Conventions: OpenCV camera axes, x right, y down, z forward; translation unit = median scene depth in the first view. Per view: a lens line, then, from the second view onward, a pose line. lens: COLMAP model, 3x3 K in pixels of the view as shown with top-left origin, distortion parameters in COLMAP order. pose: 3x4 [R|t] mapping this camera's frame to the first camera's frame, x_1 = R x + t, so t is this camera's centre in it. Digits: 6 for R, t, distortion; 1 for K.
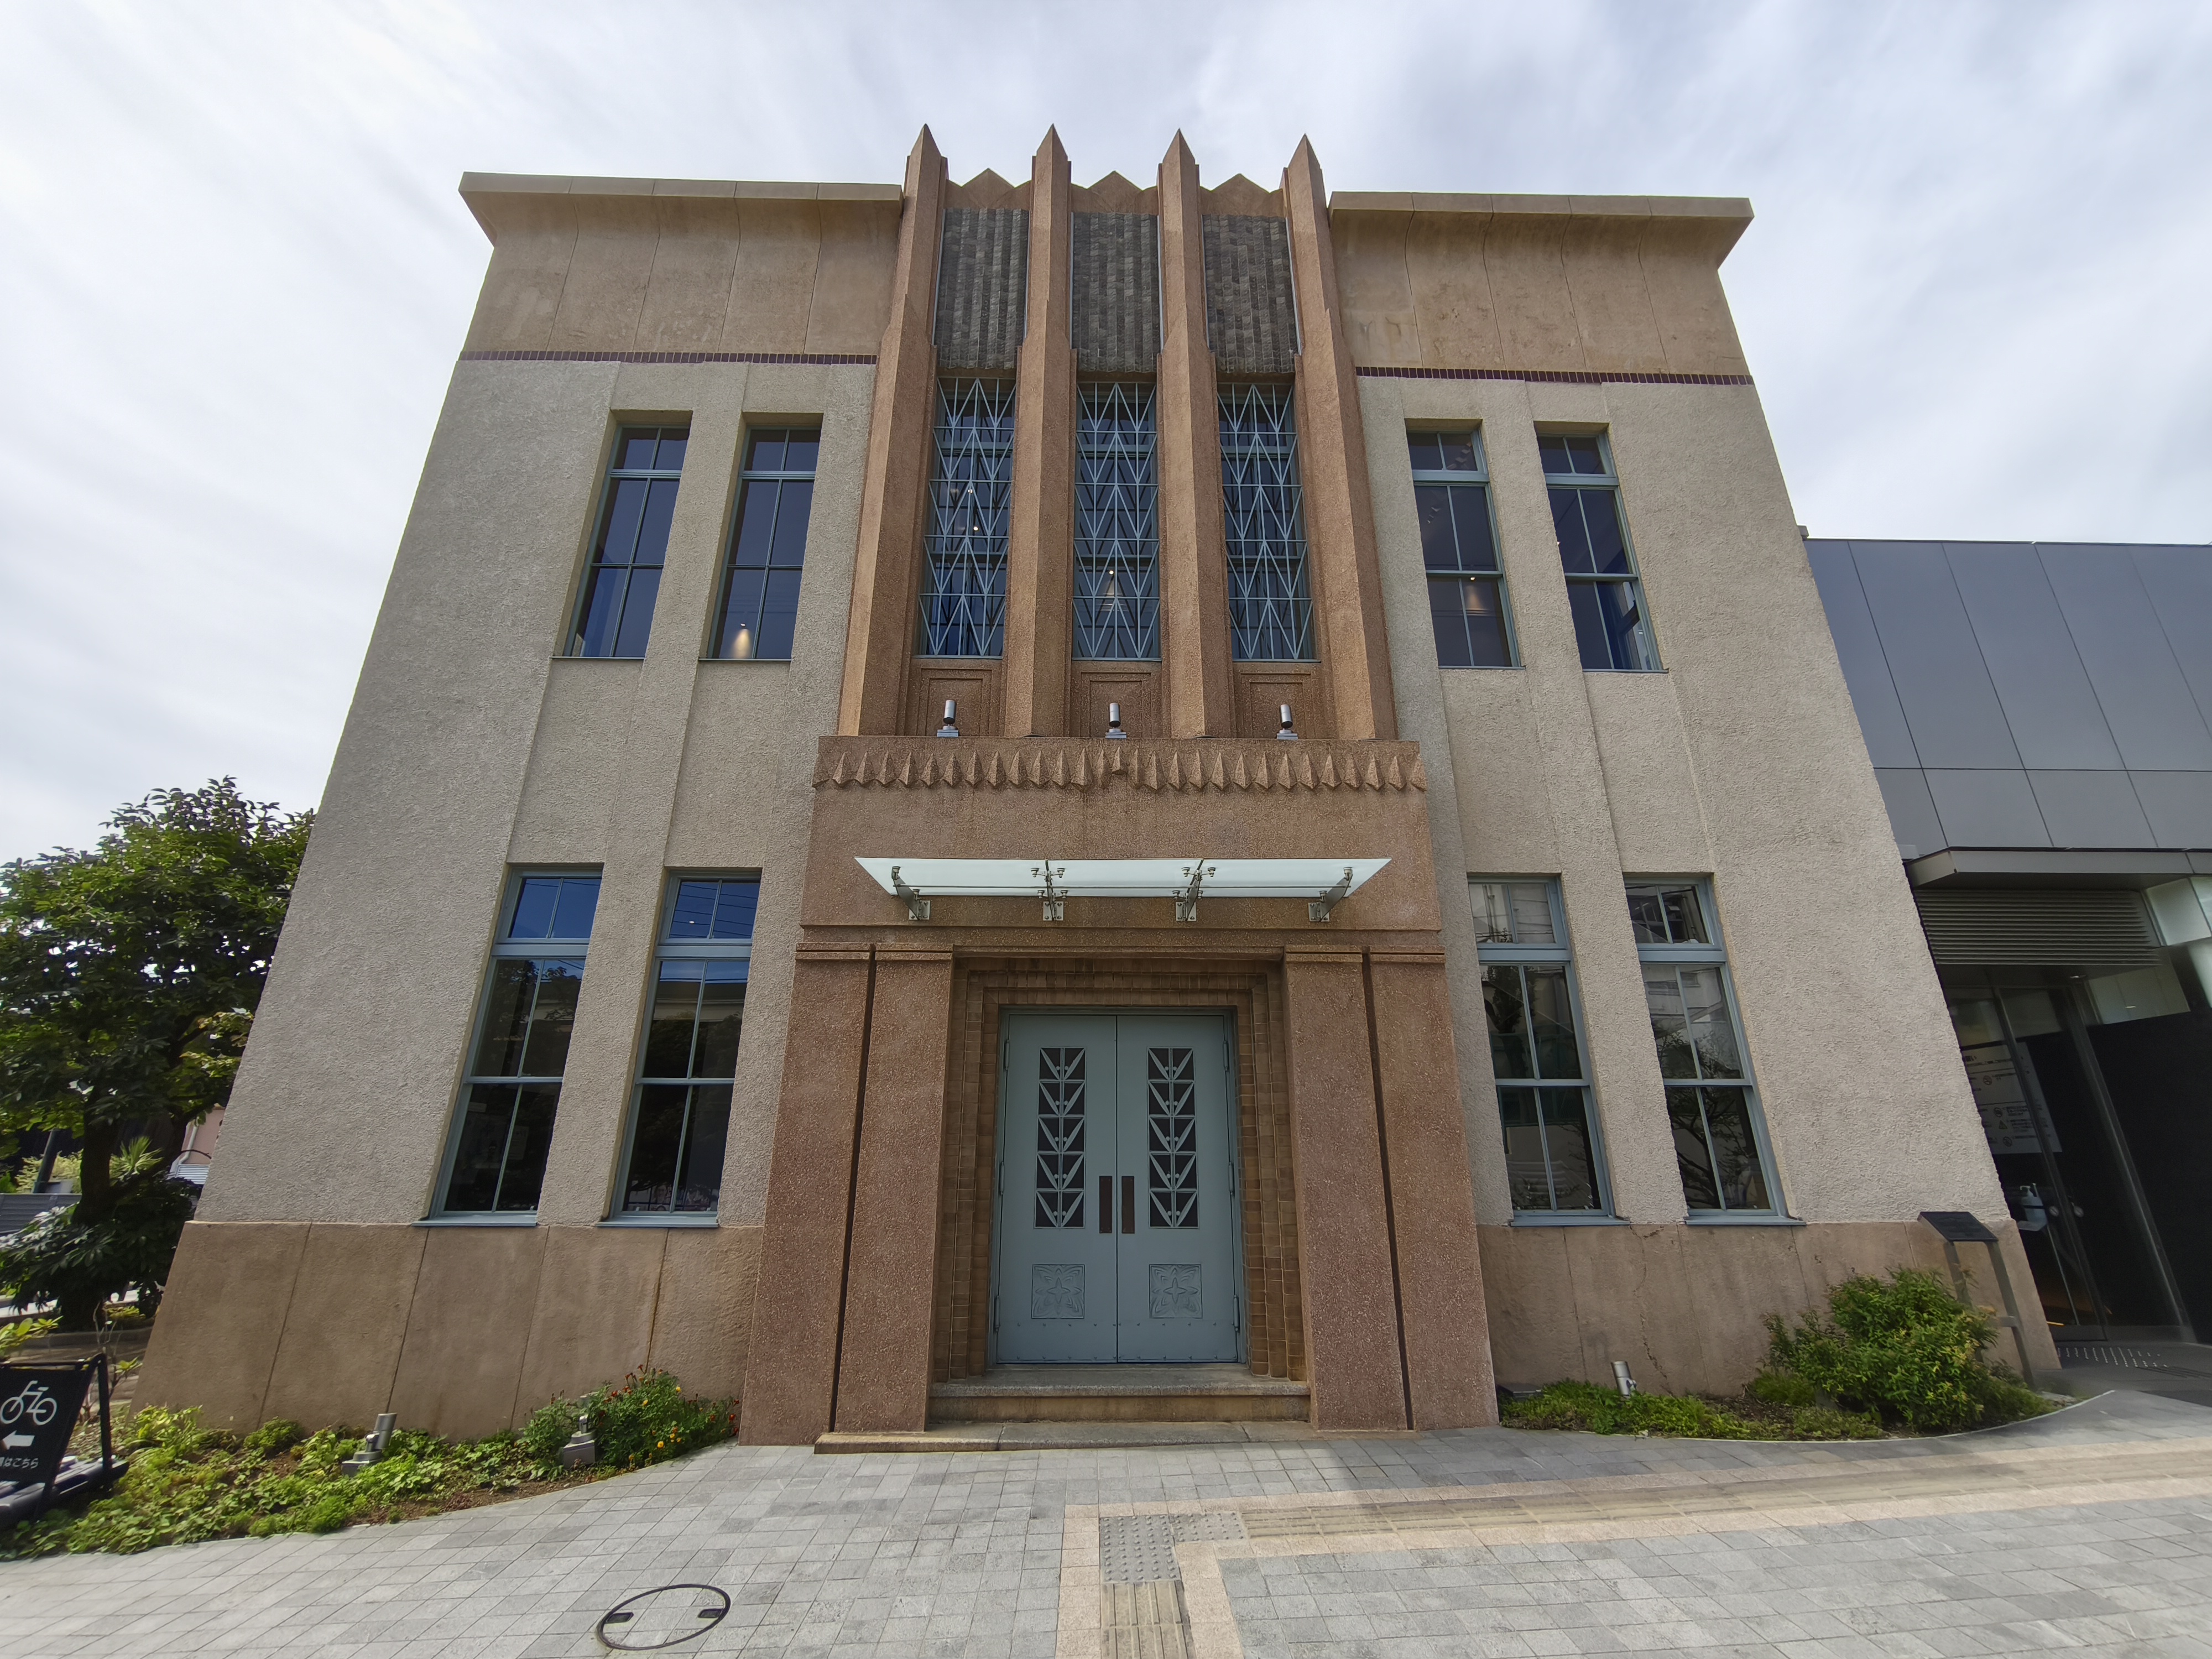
lens RADIAL K [[947.6, 0, 1106.0], [0, 947.6, 829.5], [0, 0, 1]] dist [-0.012338, 0.005867]
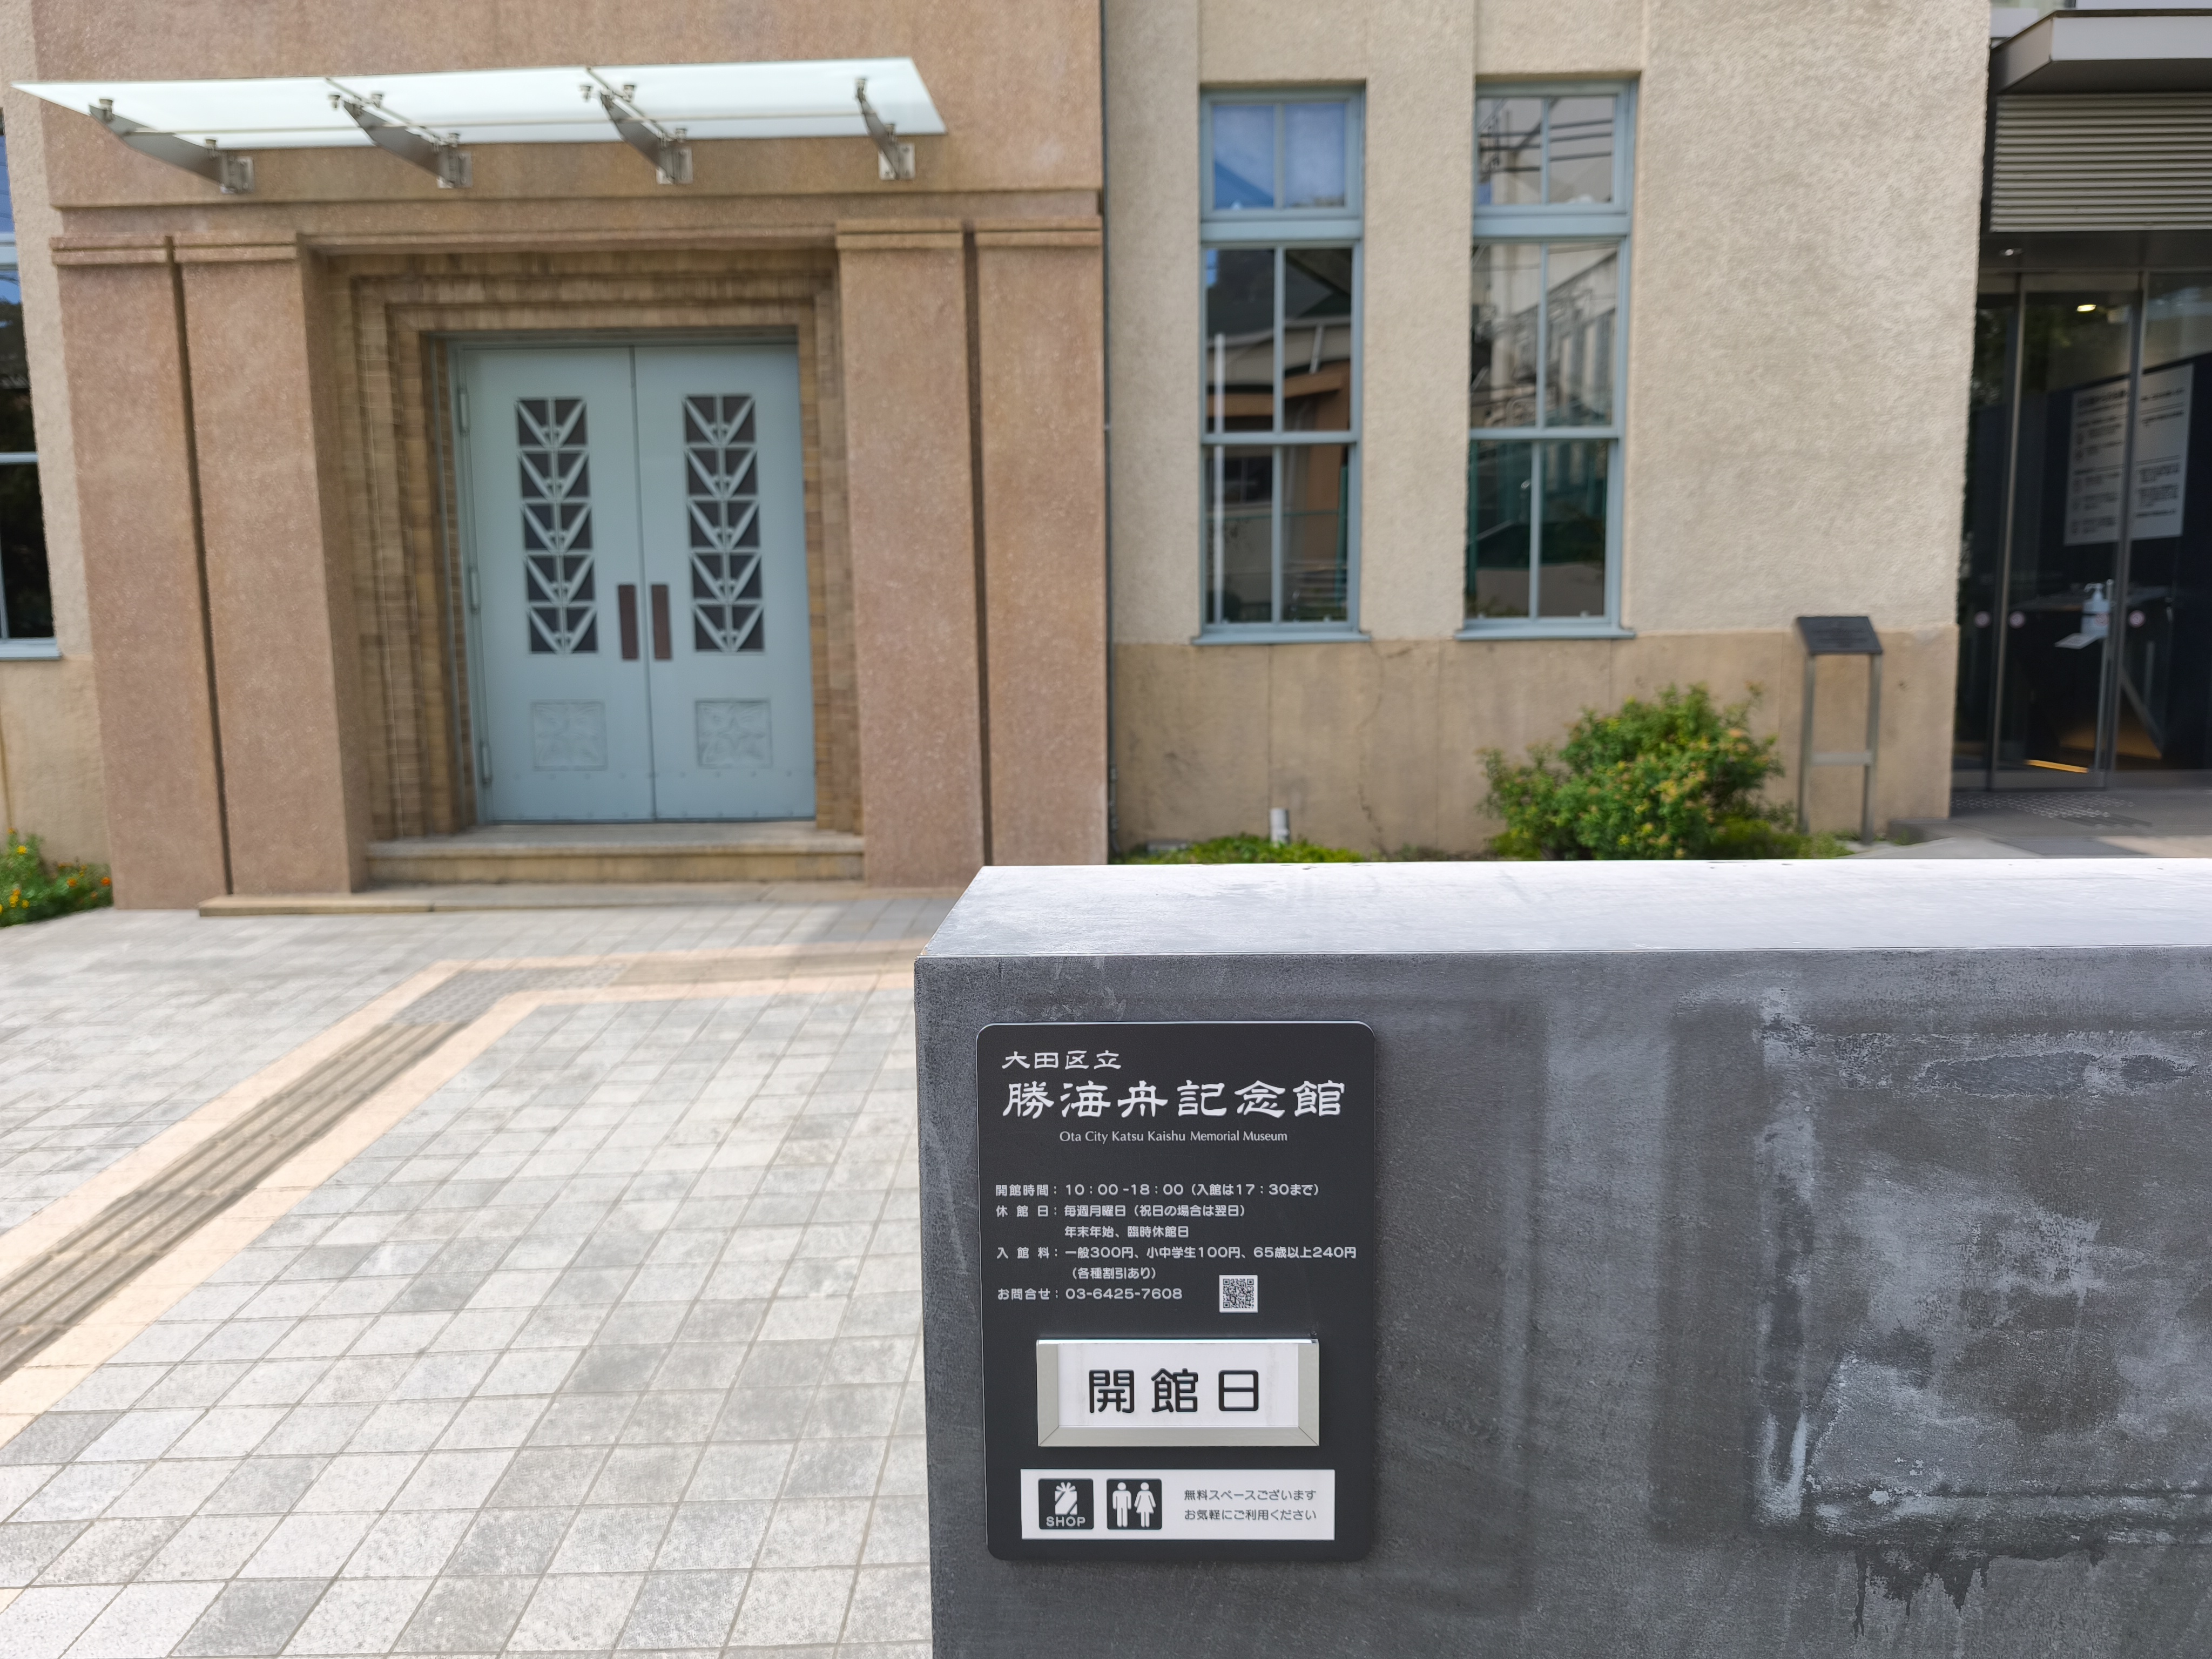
lens RADIAL K [[1540.2, 0, 1106.0], [0, 1540.2, 829.5], [0, 0, 1]] dist [0.002668, -0.008195]
pose [[0.999262, -0.009941, -0.037116, 0.395656], [0.026133, 0.883960, 0.466832, 0.008495], [0.028168, -0.467457, 0.883567, -0.070726]]
